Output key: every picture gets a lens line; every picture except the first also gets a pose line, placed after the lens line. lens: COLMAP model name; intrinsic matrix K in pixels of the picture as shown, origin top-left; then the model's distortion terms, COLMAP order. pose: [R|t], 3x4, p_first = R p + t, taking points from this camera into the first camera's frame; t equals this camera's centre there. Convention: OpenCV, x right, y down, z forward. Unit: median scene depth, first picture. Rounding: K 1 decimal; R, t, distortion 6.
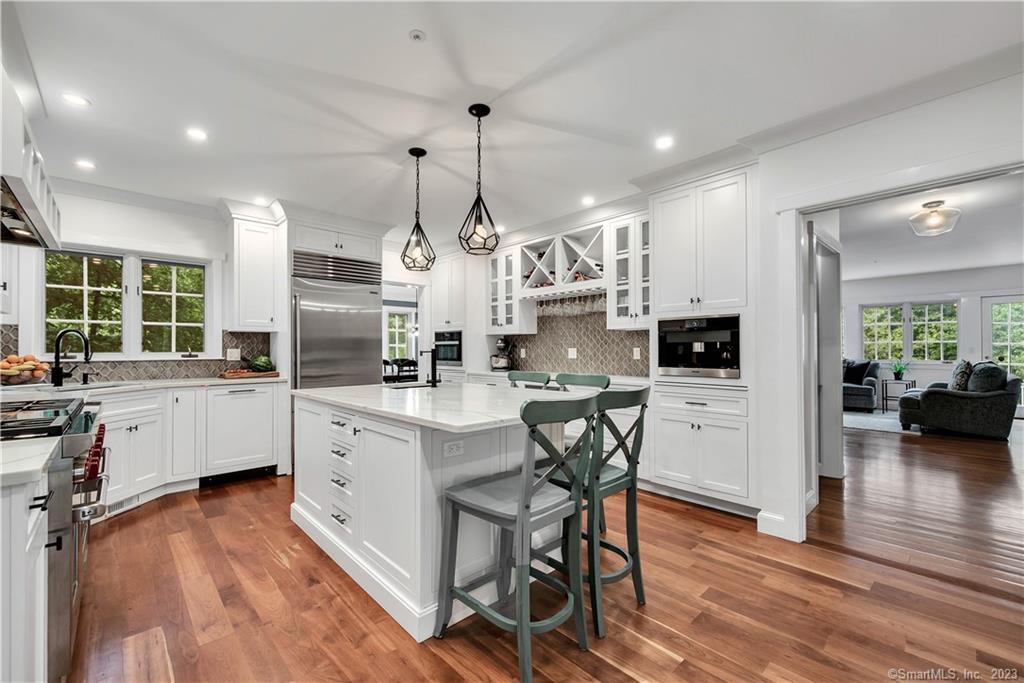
lens RADIAL K [[422.6, 0, 505.8], [0, 422.6, 347.9], [0, 0, 1]] dist [0.000557, 0.000185]
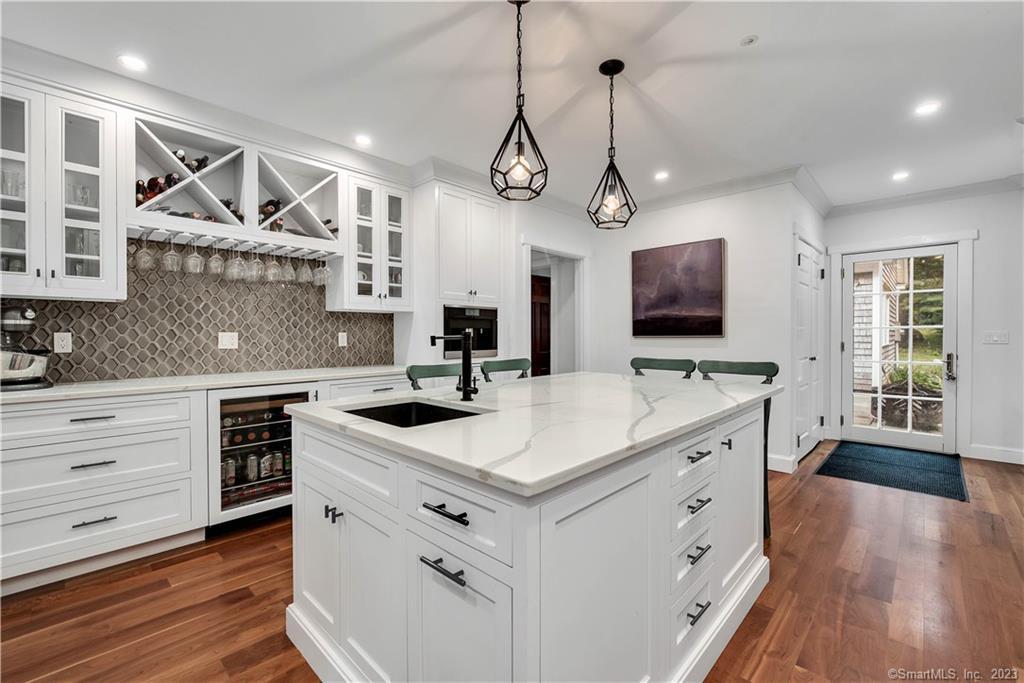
lens RADIAL K [[422.6, 0, 506.8], [0, 422.6, 340.6], [0, 0, 1]] dist [0.000557, 0.000185]
pose [[-0.043345, -0.014853, 0.998950, -0.586257], [-0.005404, 0.999878, 0.014632, 0.001486], [-0.999046, -0.004764, -0.043420, 0.766814]]
